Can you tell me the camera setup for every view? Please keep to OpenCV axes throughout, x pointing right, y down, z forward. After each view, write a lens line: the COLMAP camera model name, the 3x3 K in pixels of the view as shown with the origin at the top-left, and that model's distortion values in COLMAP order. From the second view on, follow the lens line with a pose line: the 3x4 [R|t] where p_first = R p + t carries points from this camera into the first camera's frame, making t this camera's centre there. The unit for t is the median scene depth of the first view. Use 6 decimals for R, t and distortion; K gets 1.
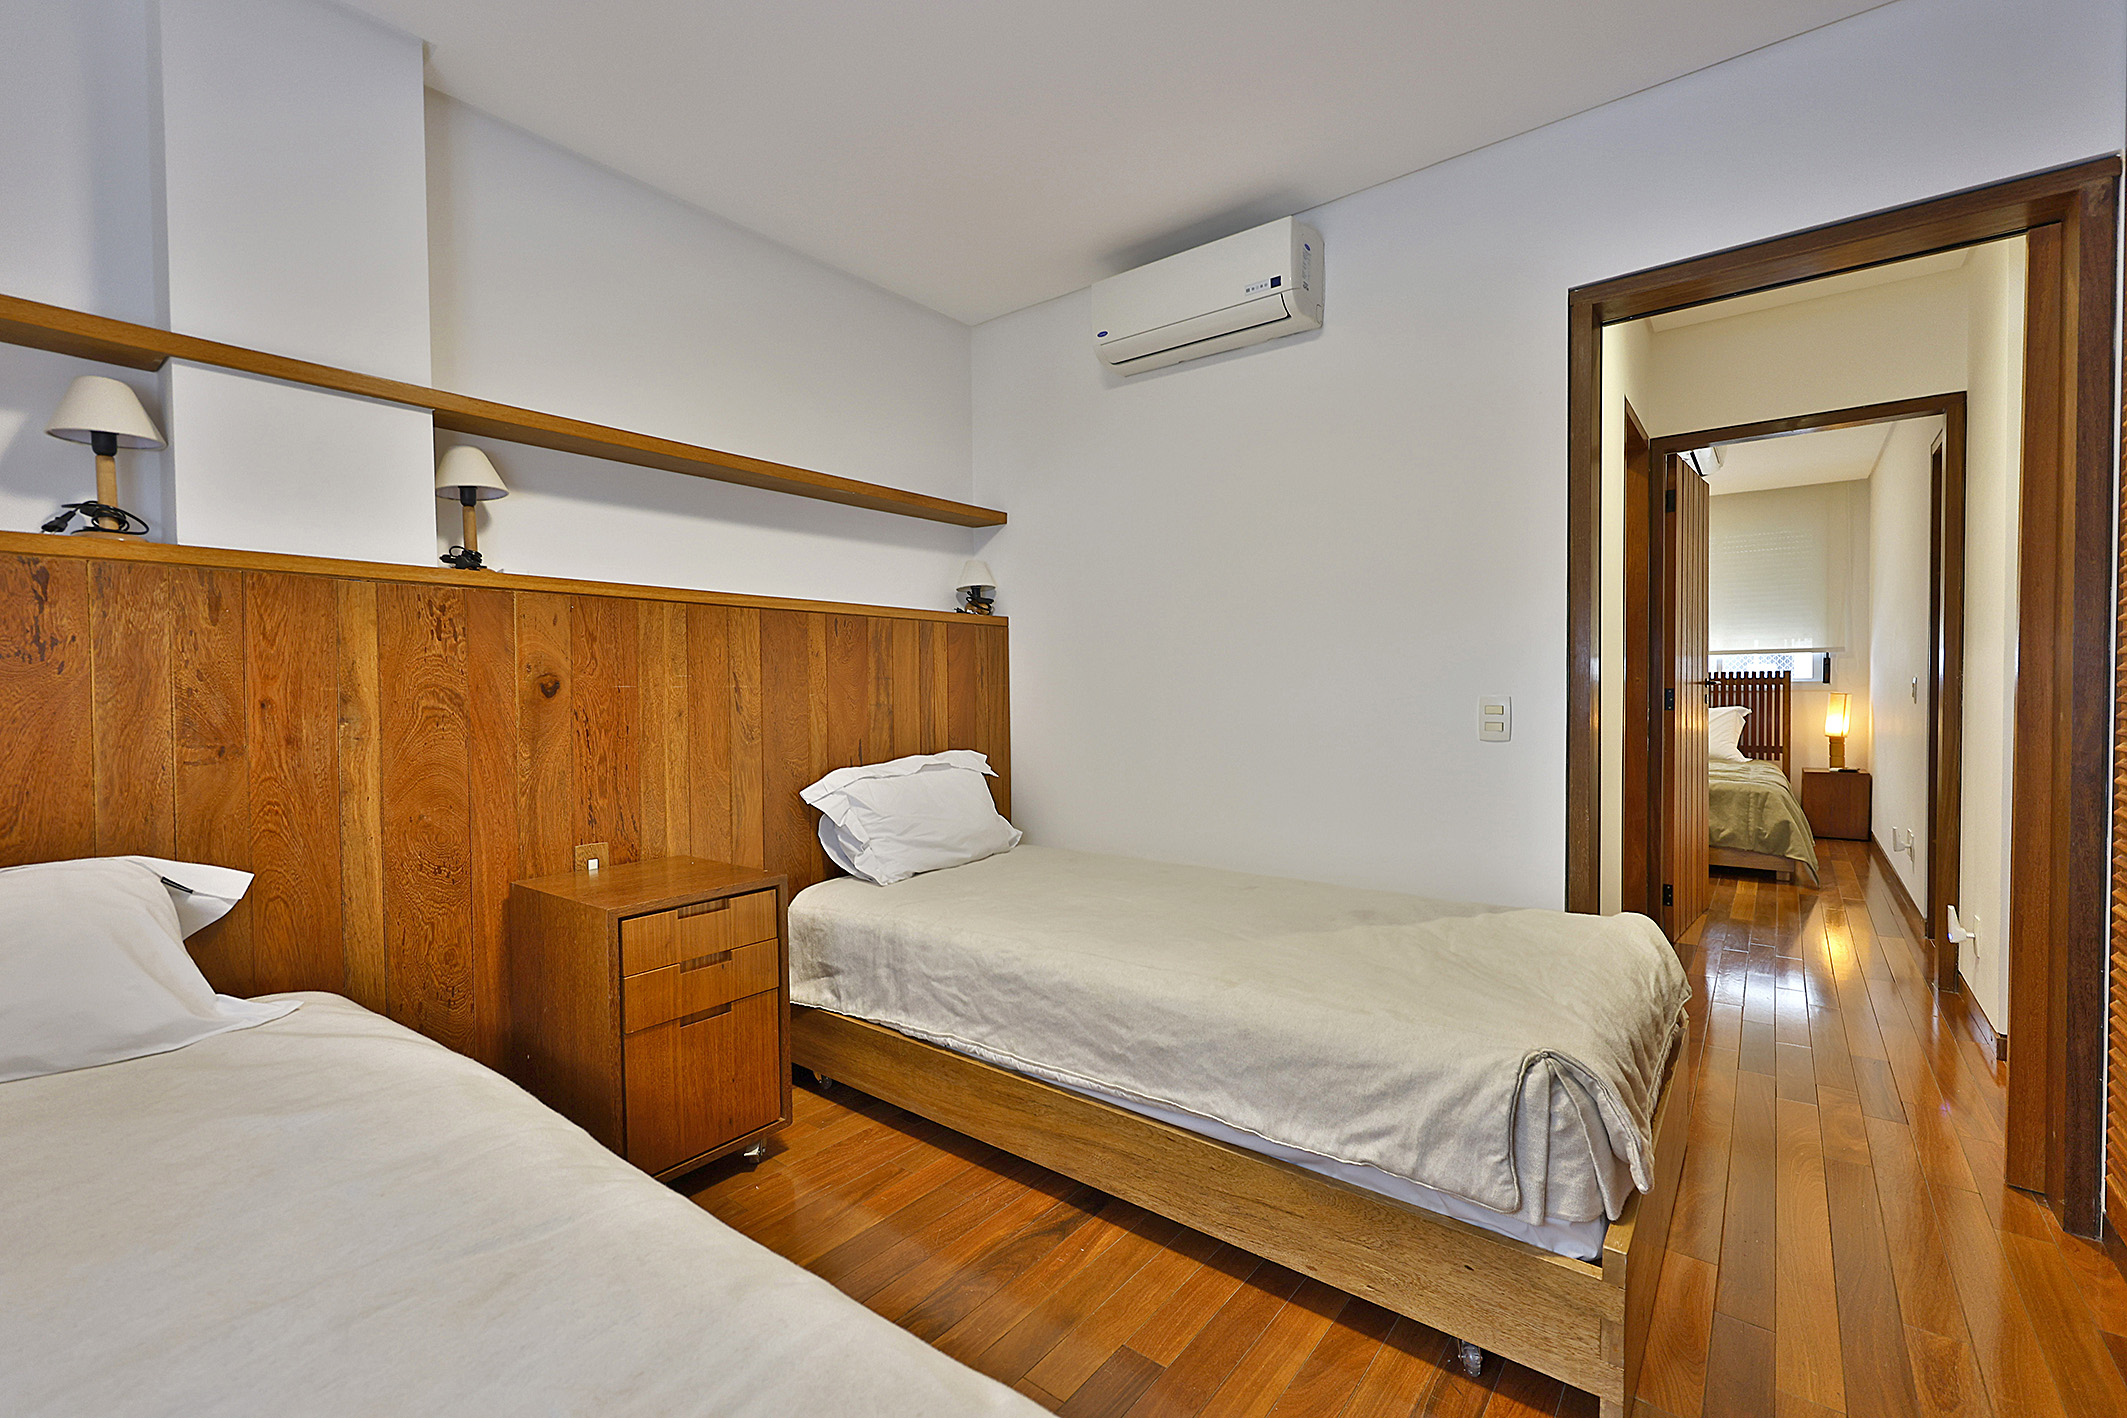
lens RADIAL K [[906.6, 0, 1062.4], [0, 906.6, 707.6], [0, 0, 1]] dist [0.001192, -0.000030]
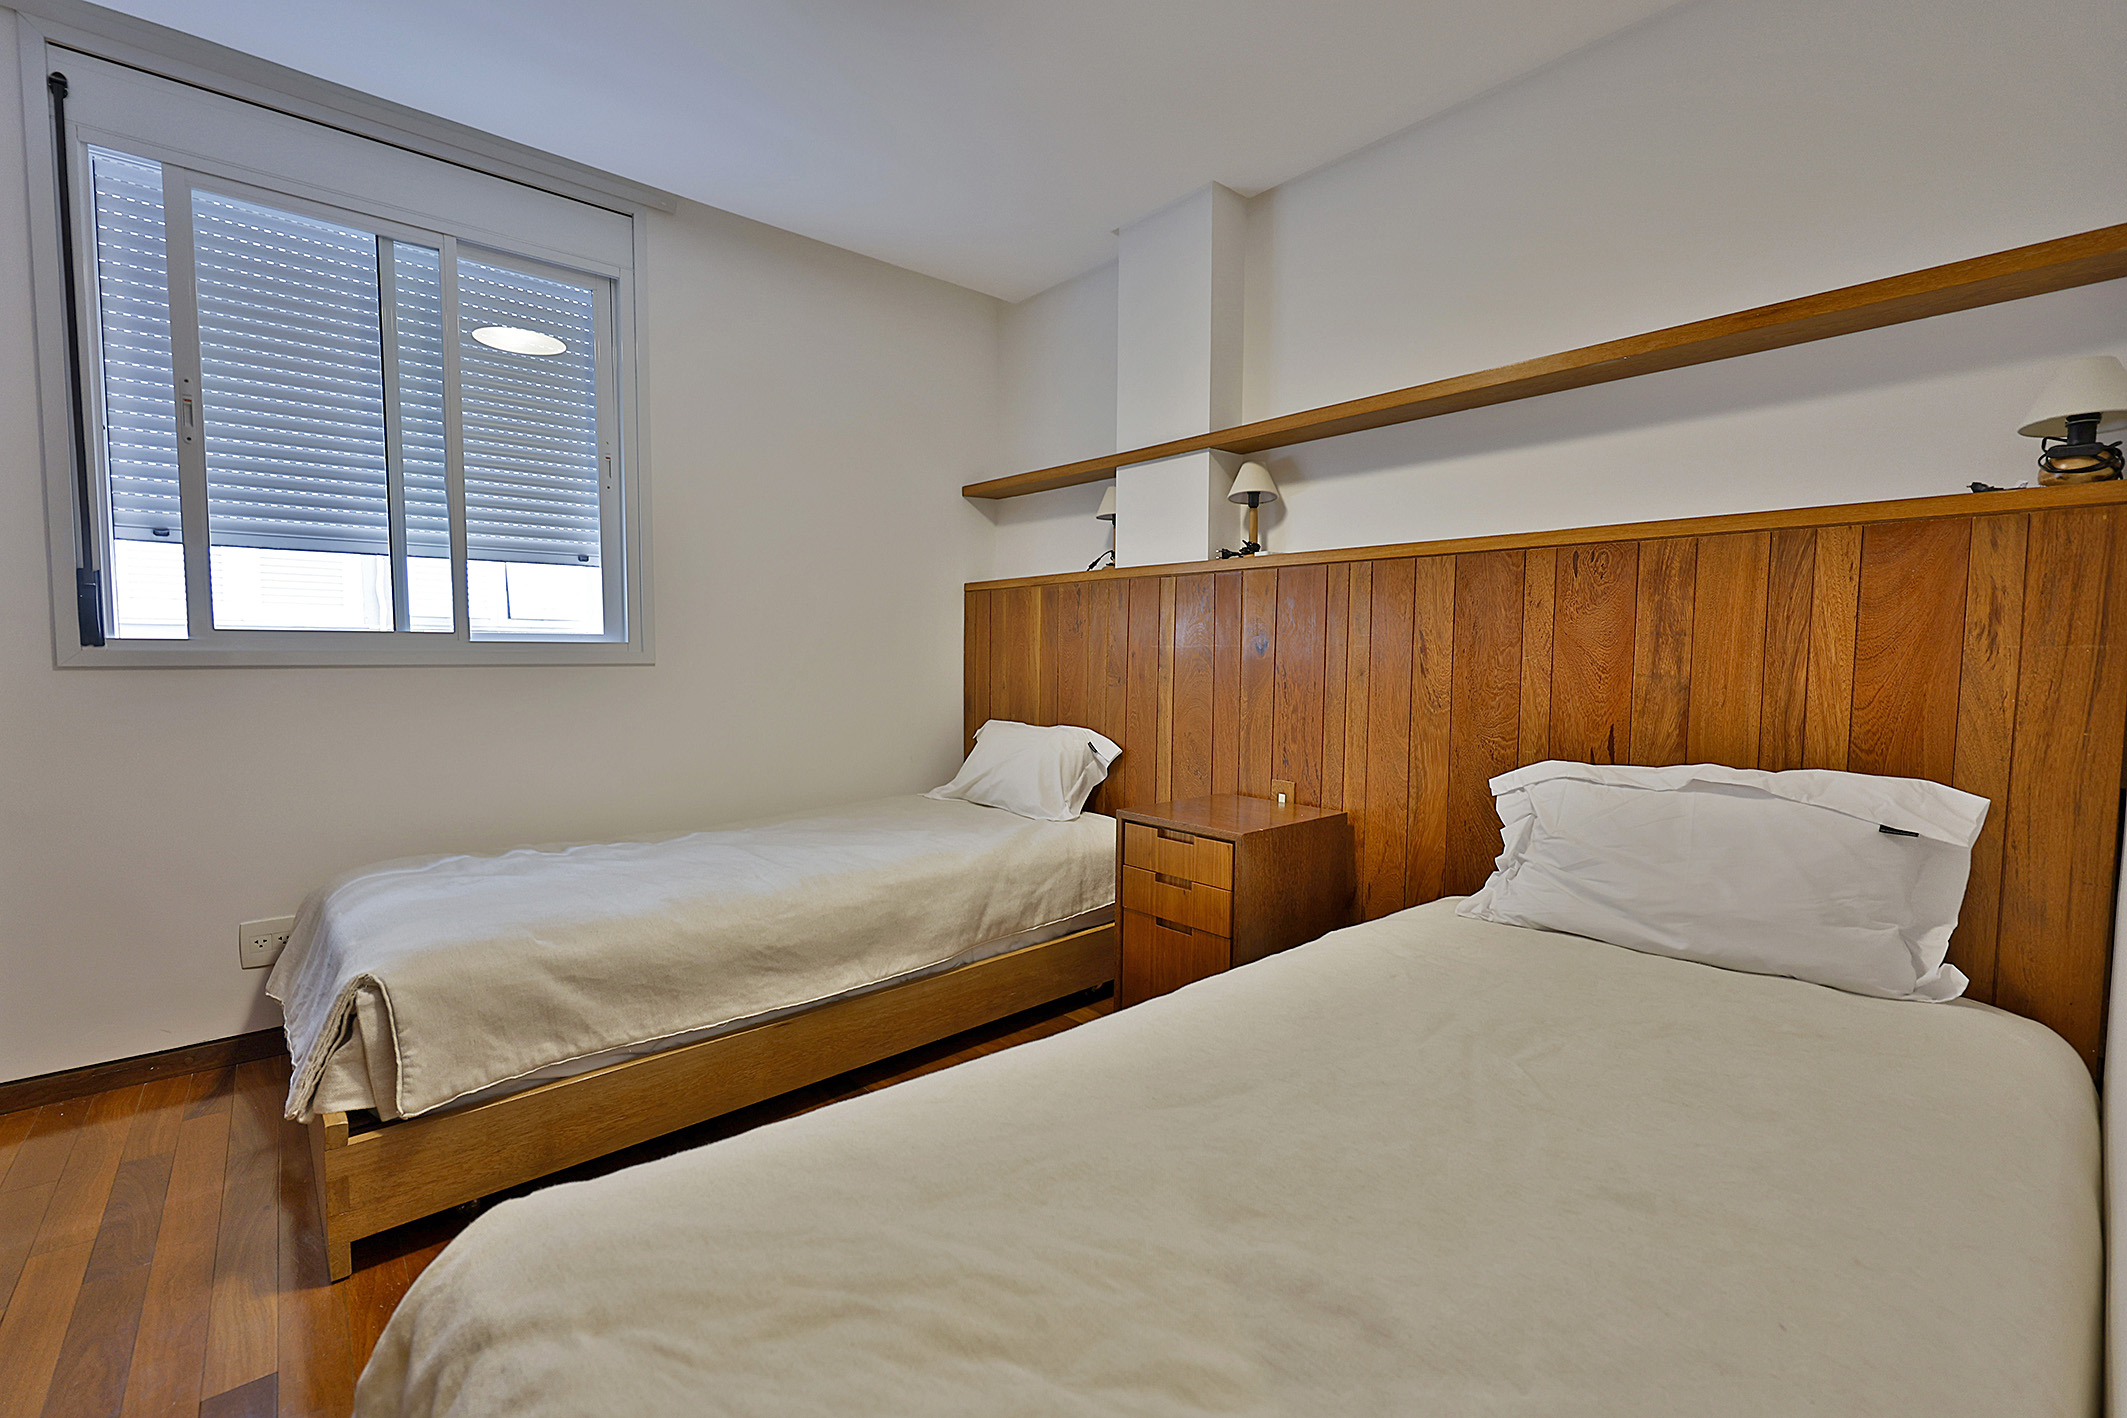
lens RADIAL K [[906.6, 0, 1062.4], [0, 906.6, 707.6], [0, 0, 1]] dist [0.001192, -0.000030]
pose [[-0.182700, 0.072362, -0.980502, 0.626317], [-0.023181, 0.996694, 0.077876, -0.025883], [0.982895, 0.036957, -0.180419, 0.867834]]
